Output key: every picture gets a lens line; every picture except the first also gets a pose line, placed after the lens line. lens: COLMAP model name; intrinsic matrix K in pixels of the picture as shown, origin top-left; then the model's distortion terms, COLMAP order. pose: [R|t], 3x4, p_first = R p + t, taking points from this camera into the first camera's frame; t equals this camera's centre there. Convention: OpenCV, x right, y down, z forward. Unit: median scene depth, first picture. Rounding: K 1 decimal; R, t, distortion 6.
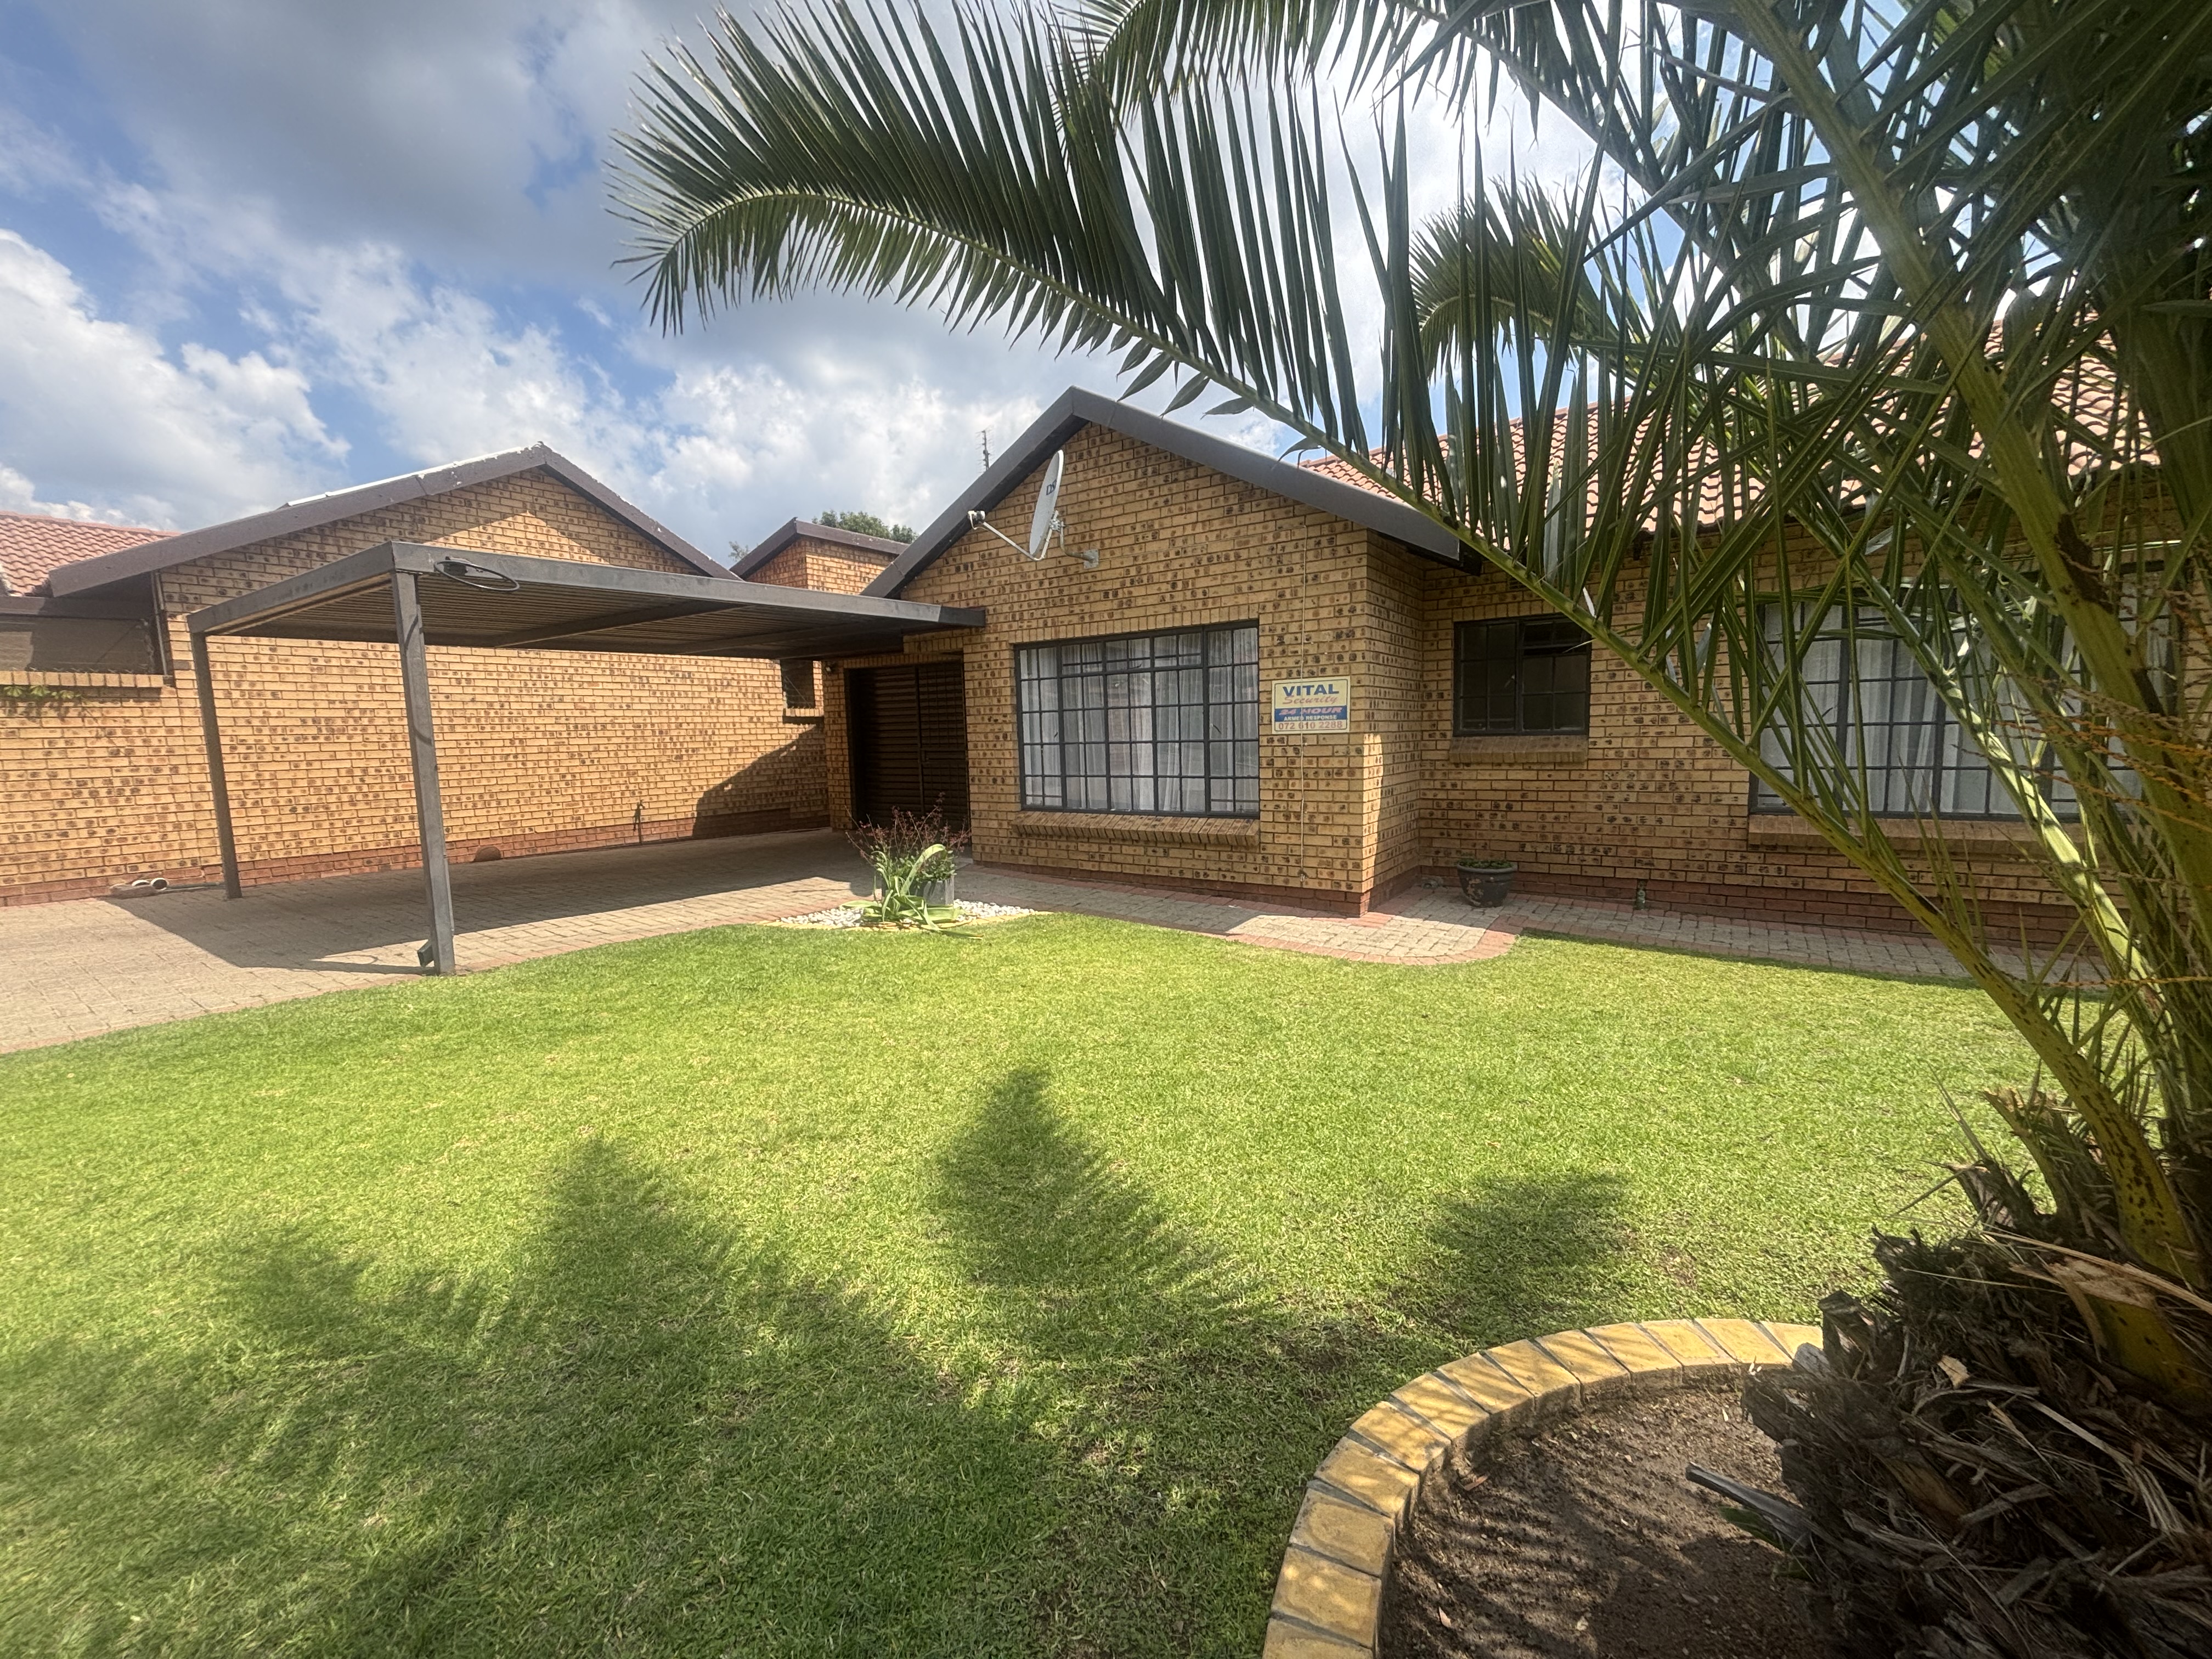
lens RADIAL K [[887.7, 0, 1102.7], [0, 887.7, 826.5], [0, 0, 1]] dist [-0.001541, -0.000666]
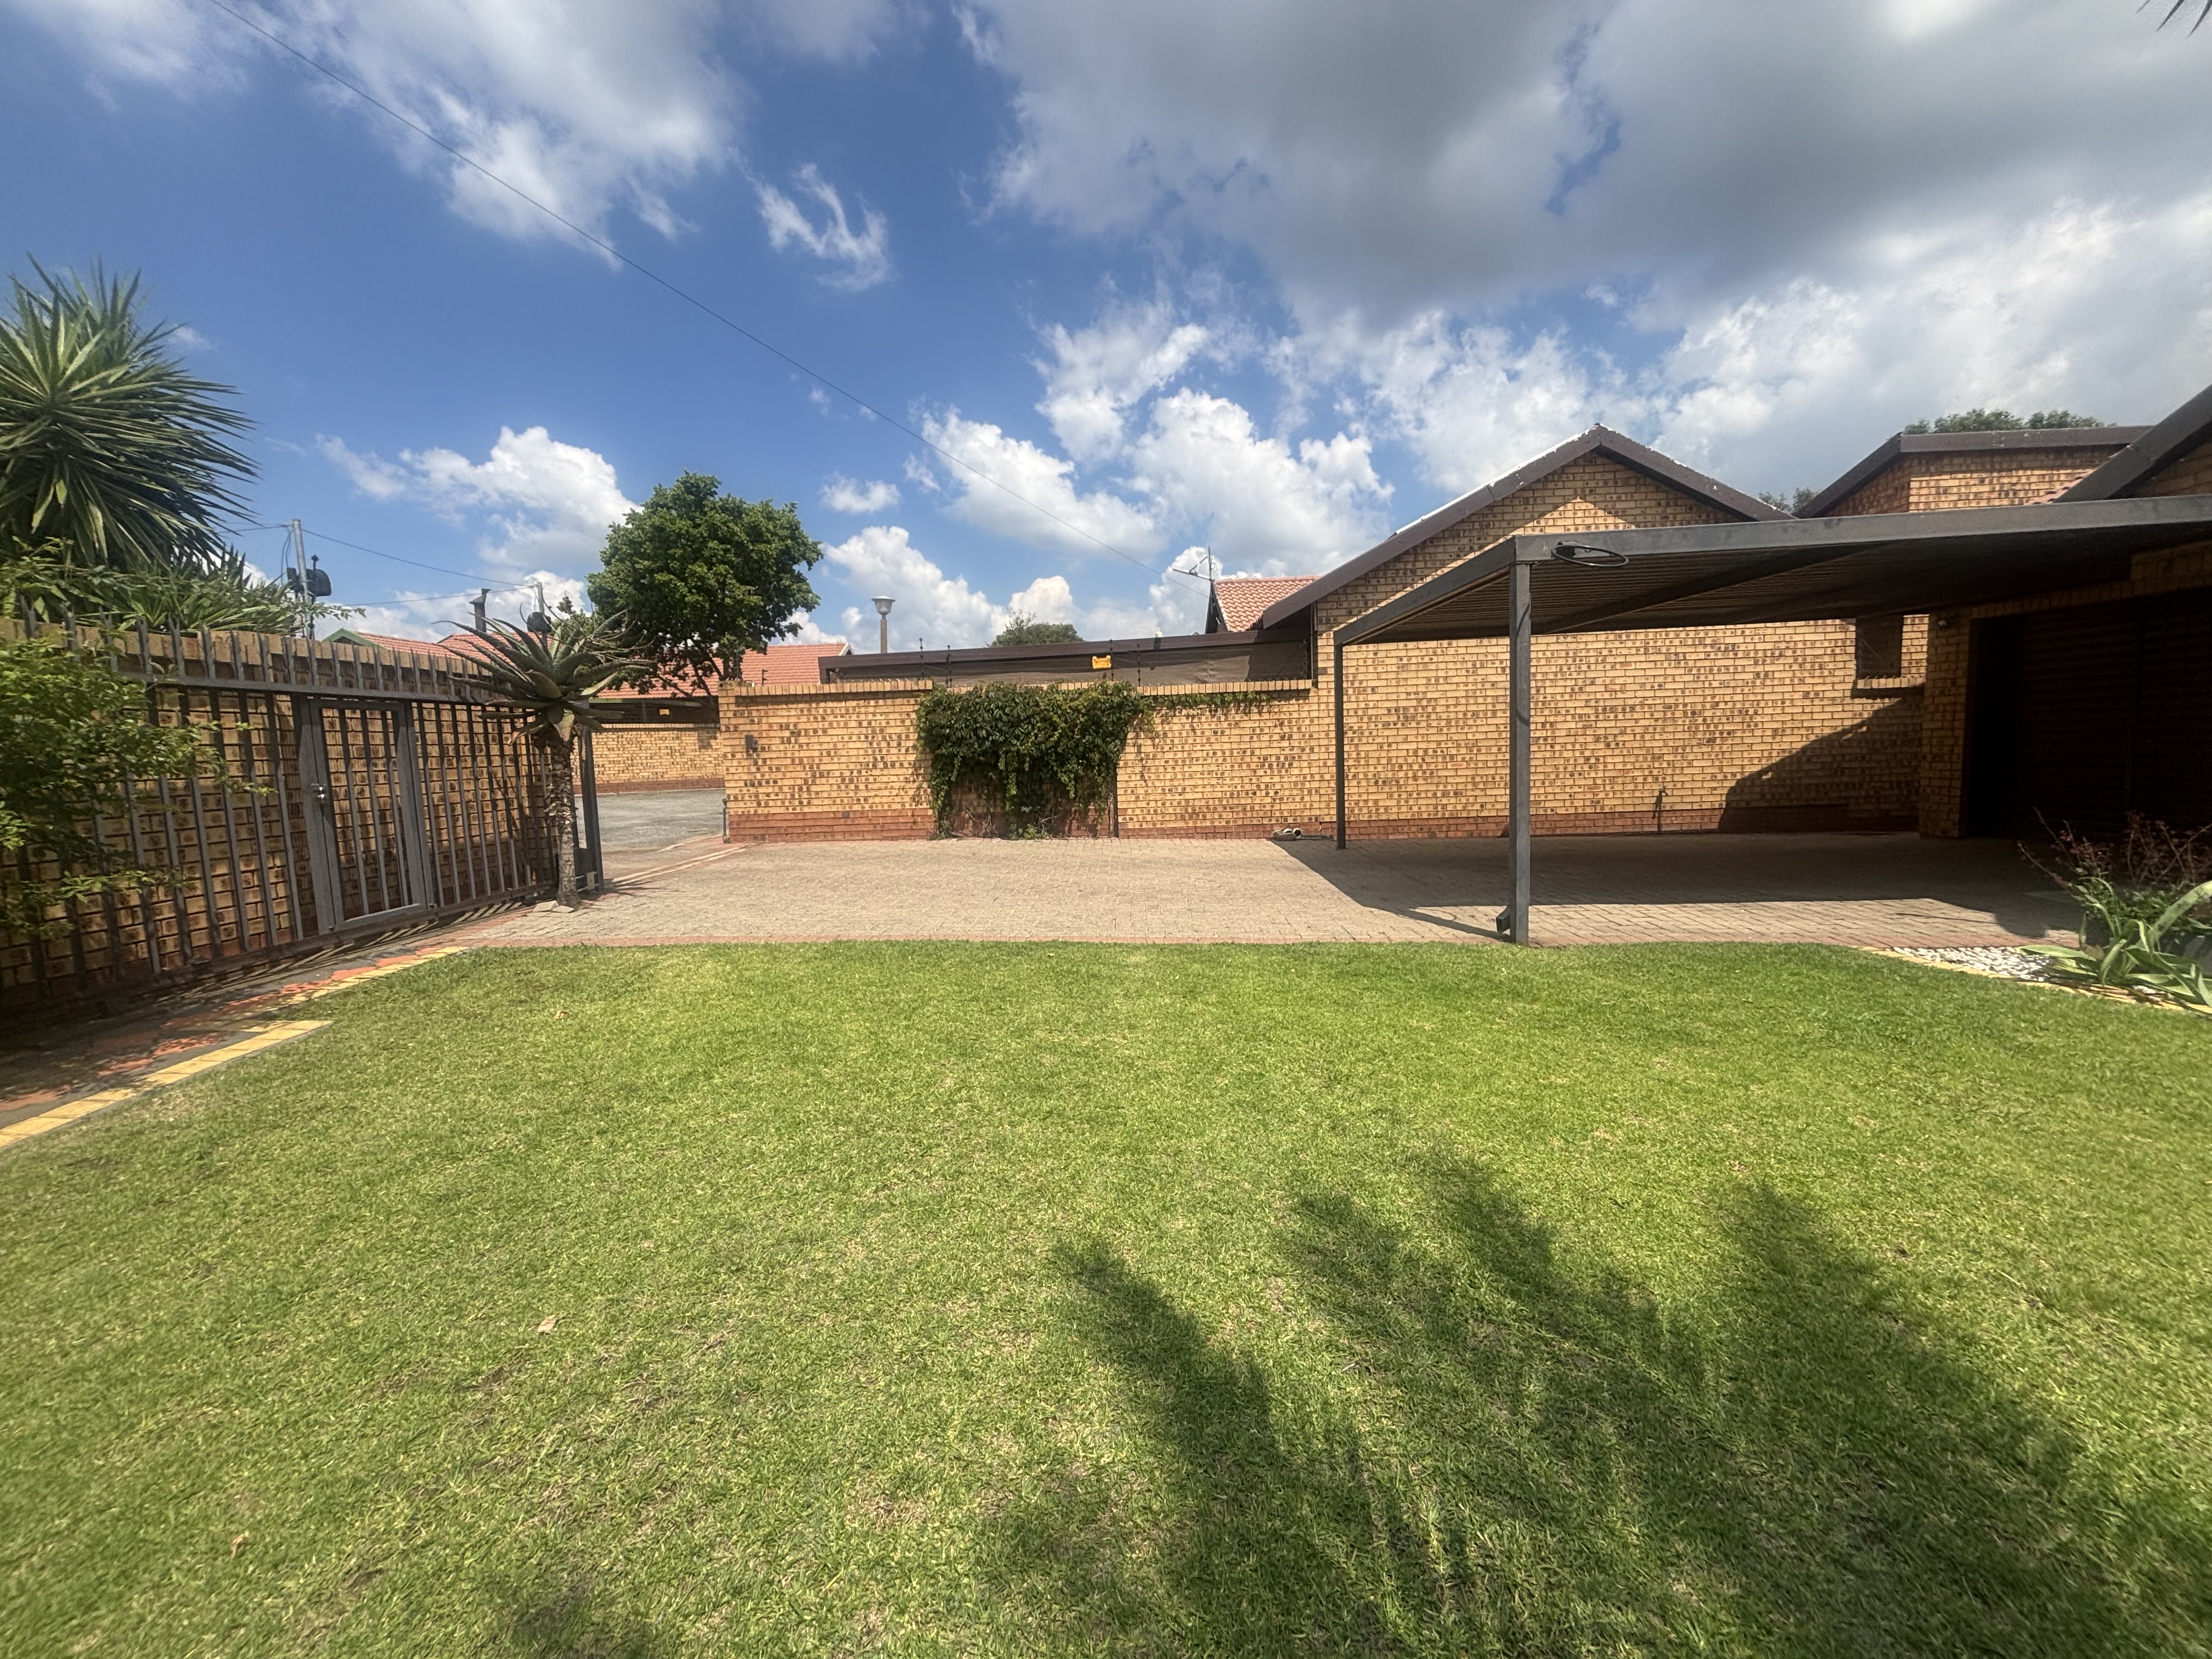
lens RADIAL K [[887.7, 0, 1102.7], [0, 887.7, 826.5], [0, 0, 1]] dist [-0.001541, -0.000666]
pose [[0.540163, 0.079815, -0.837767, -0.091035], [-0.065802, 0.996450, 0.052507, 0.003442], [0.838984, 0.026764, 0.543497, 0.003062]]
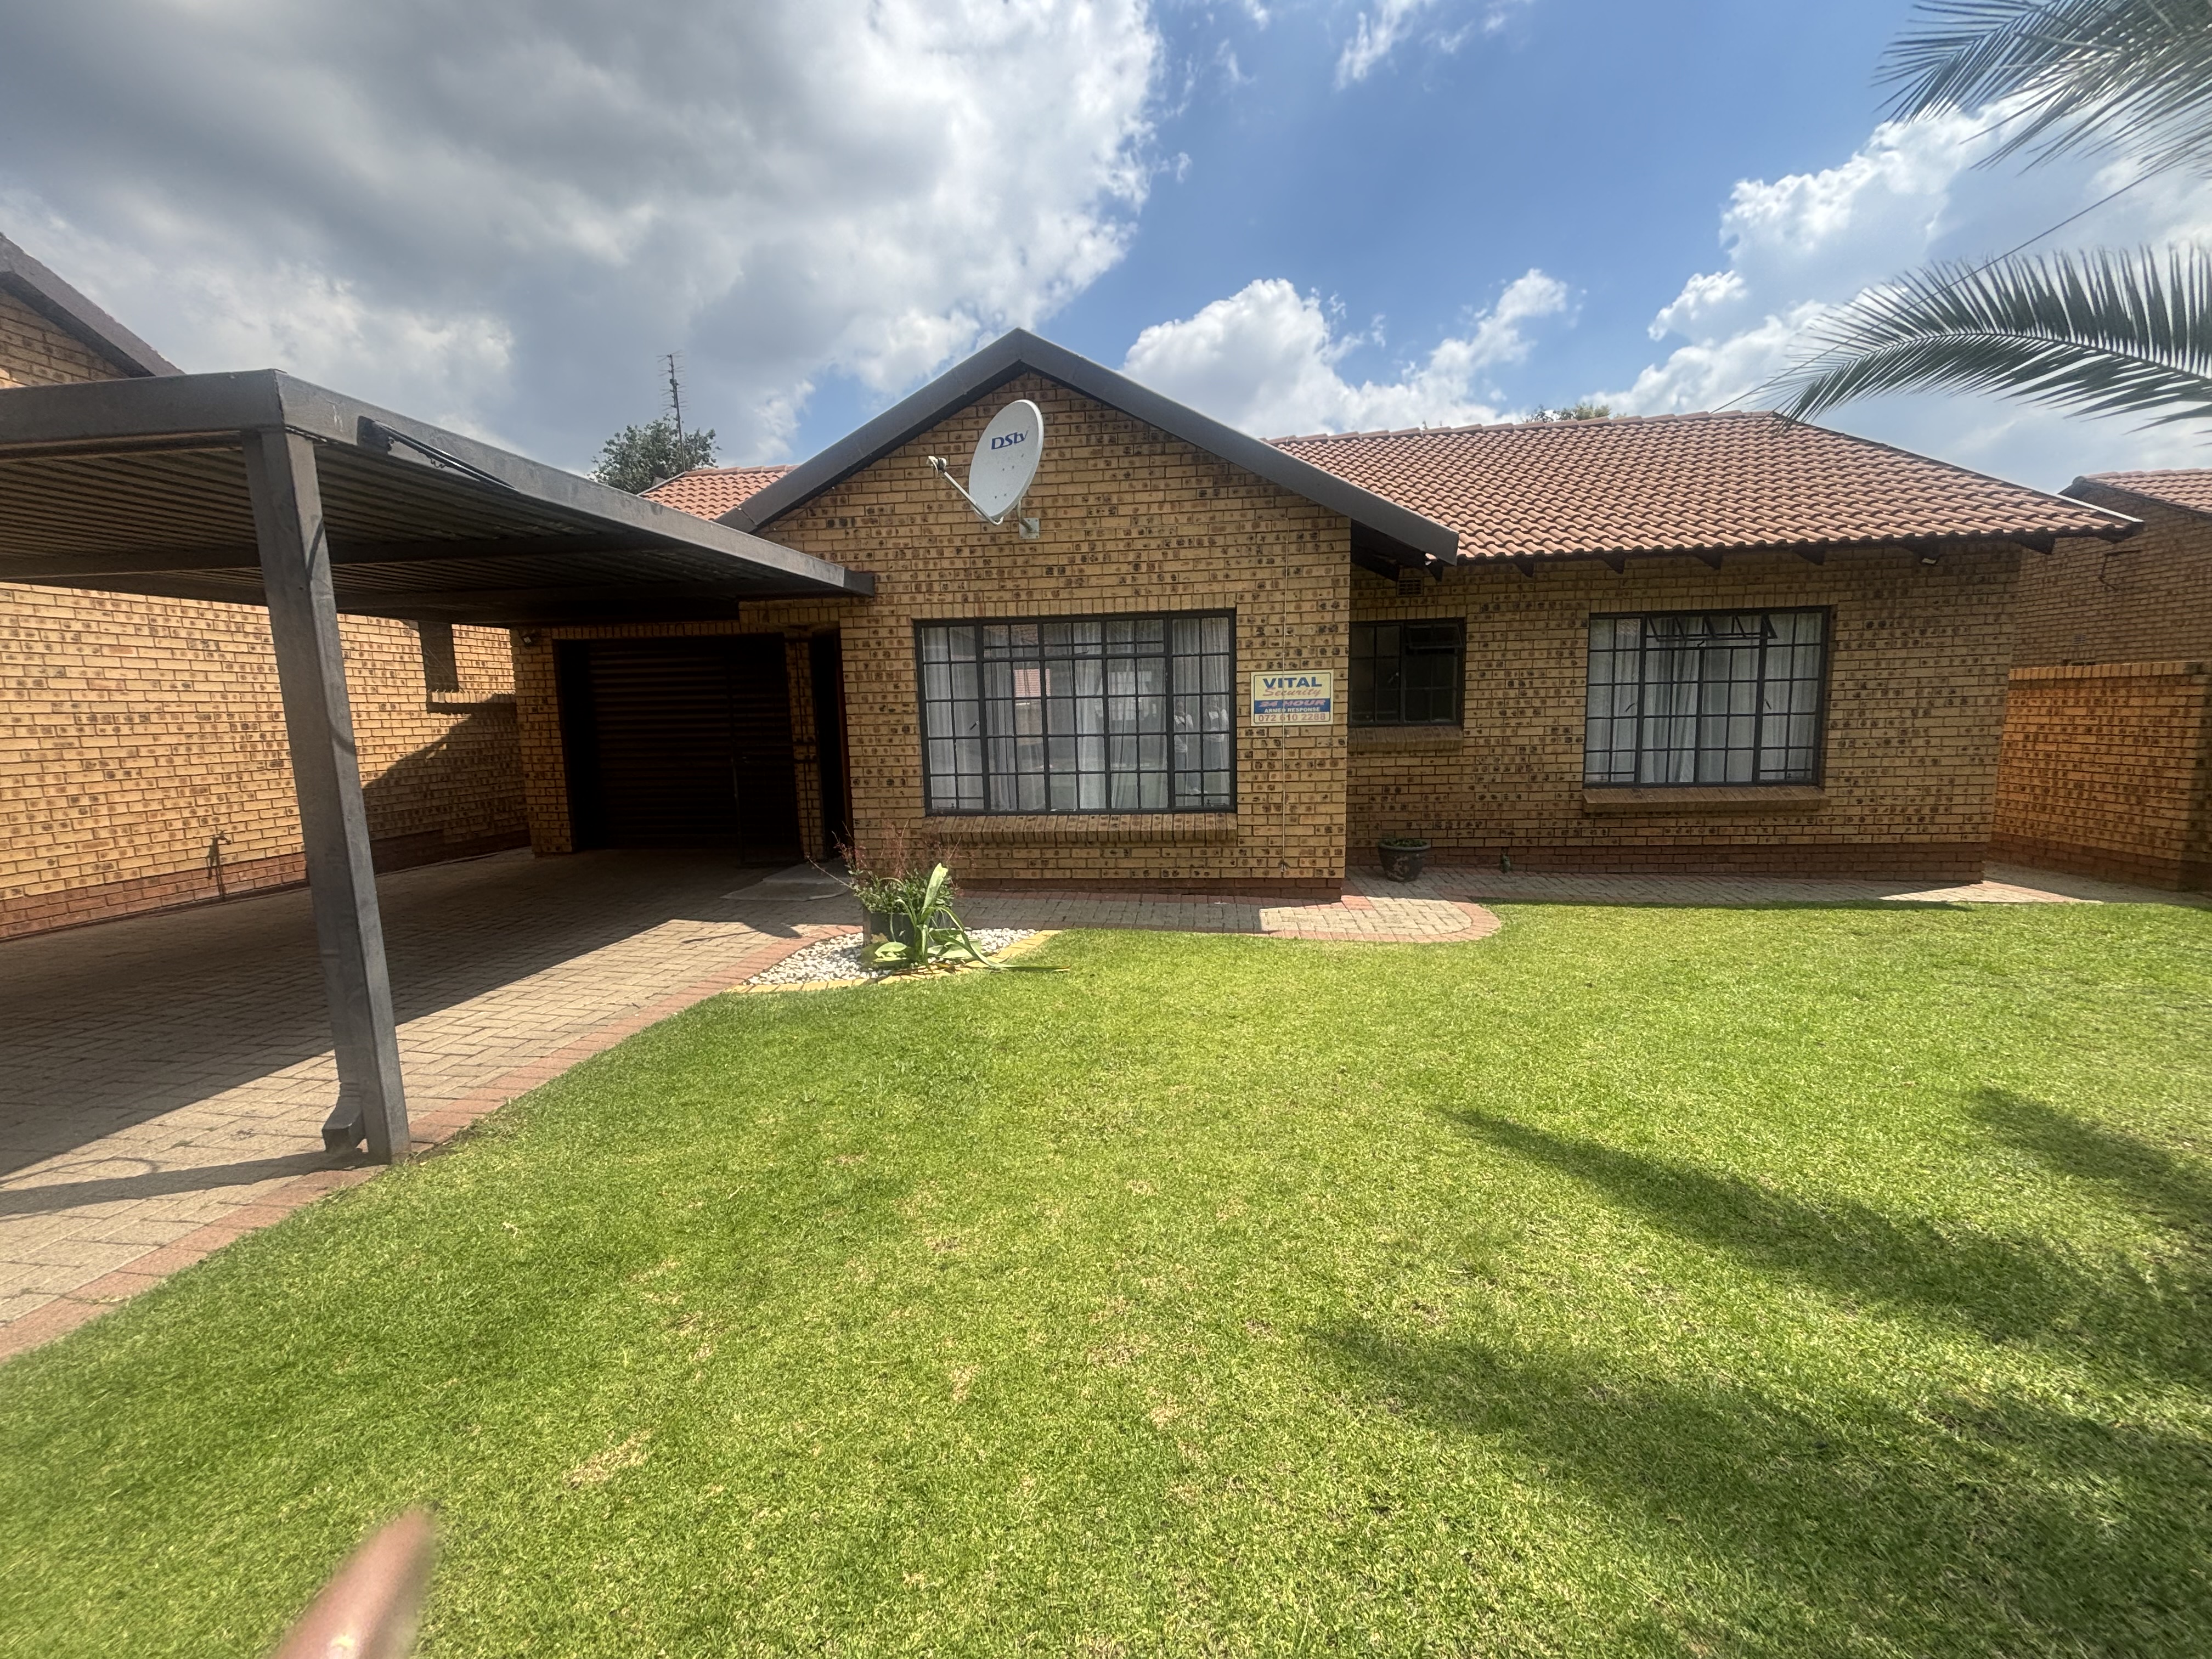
lens RADIAL K [[889.1, 0, 1132.6], [0, 889.1, 828.8], [0, 0, 1]] dist [-0.003979, -0.000605]
pose [[0.877716, -0.059390, 0.475486, -0.393572], [0.052225, 0.998235, 0.028278, -0.023960], [-0.476326, 0.000013, 0.879269, 0.185400]]
